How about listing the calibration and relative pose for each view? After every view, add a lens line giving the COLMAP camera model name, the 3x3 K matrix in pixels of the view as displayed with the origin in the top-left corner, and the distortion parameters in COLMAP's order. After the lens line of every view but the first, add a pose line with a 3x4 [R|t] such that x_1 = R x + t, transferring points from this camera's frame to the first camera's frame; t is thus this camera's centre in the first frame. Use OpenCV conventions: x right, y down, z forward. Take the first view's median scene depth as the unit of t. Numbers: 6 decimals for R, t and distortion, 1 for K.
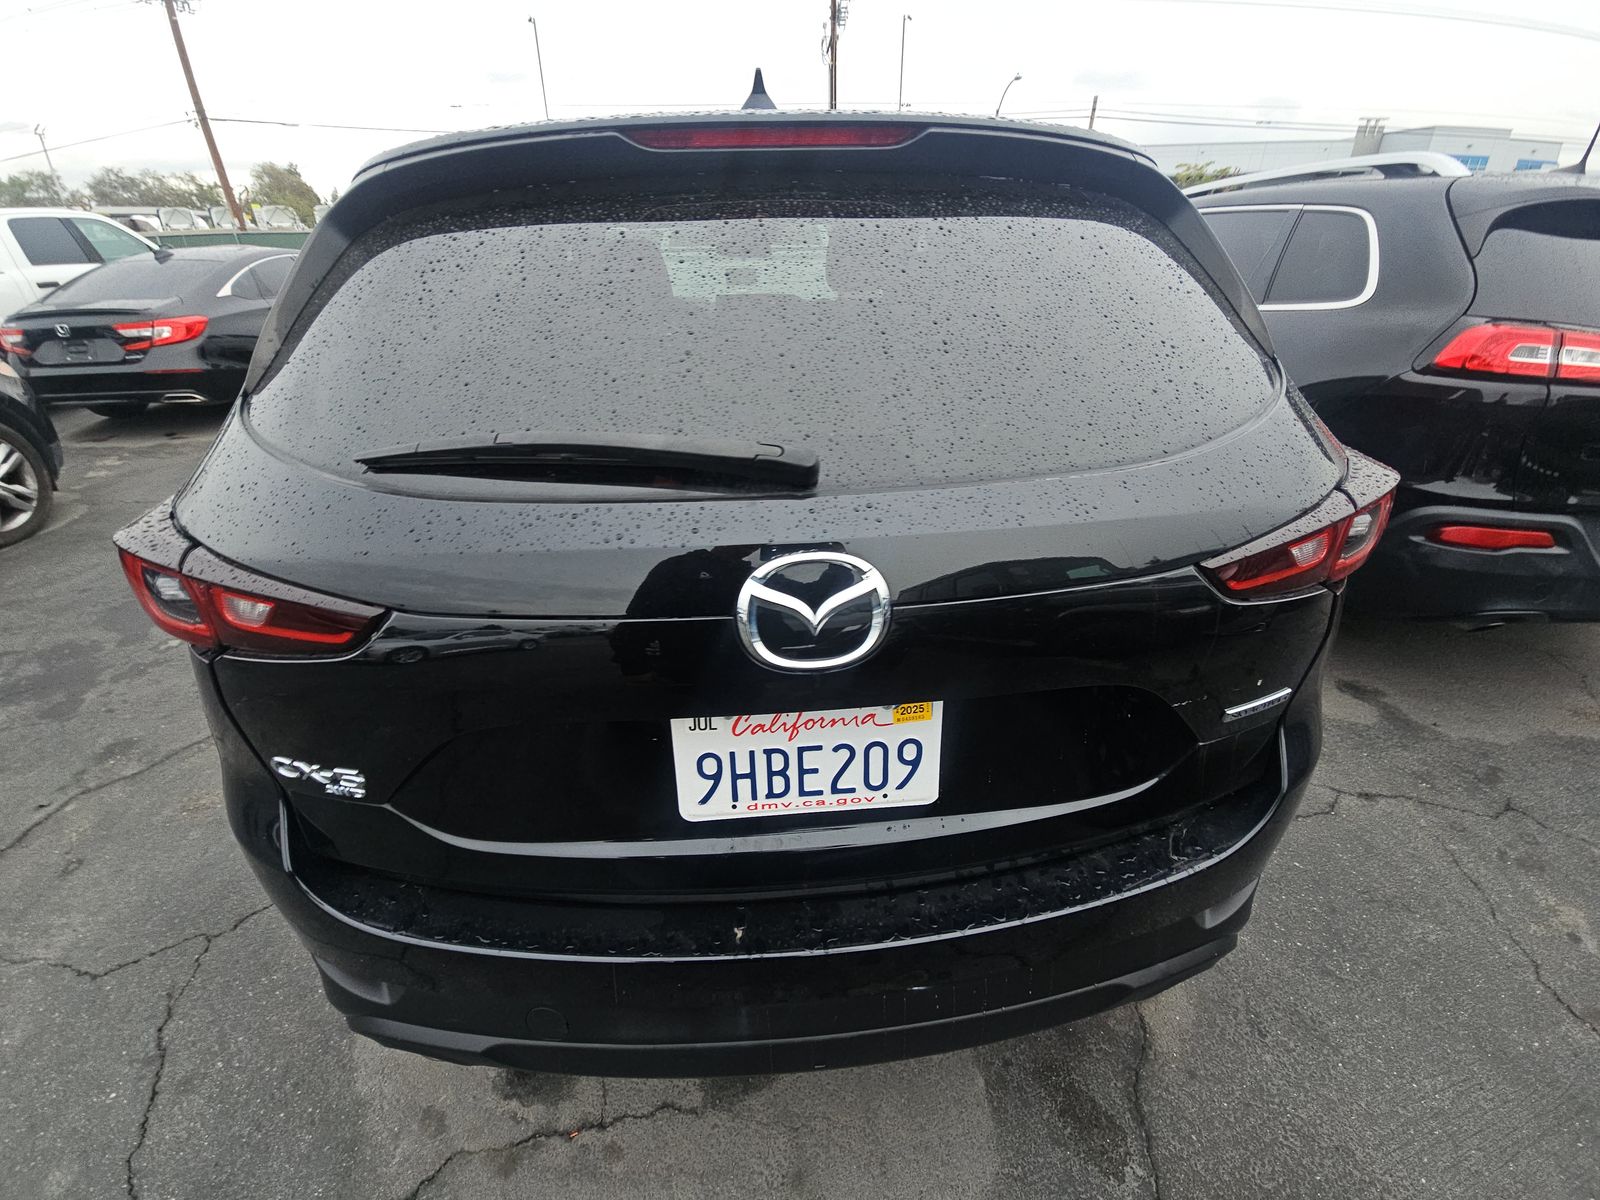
lens RADIAL K [[647.3, 0, 800.0], [0, 647.3, 600.0], [0, 0, 1]] dist [0.000235, -0.014684]
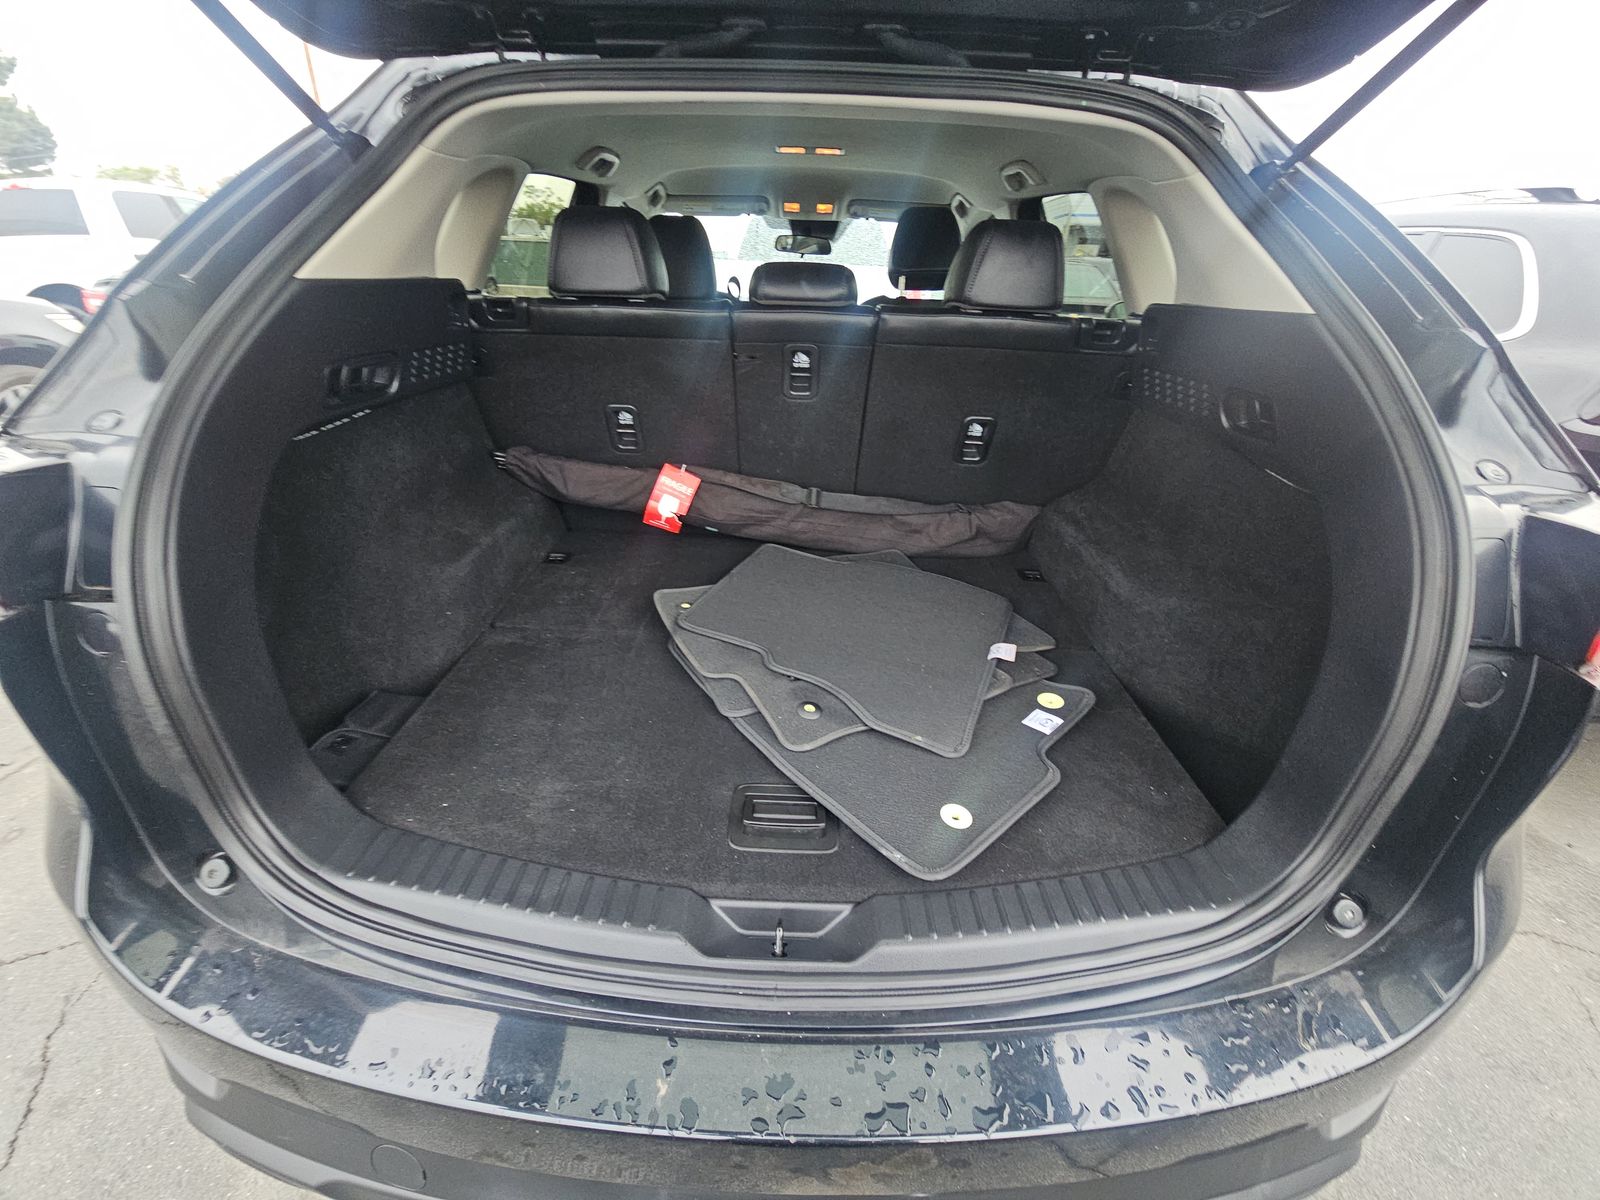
lens RADIAL K [[647.3, 0, 800.0], [0, 647.3, 600.0], [0, 0, 1]] dist [0.000235, -0.014684]
pose [[0.993817, 0.092654, -0.061182, 0.026526], [-0.094930, 0.994854, -0.035401, 0.001294], [0.057587, 0.040990, 0.997499, 0.172391]]
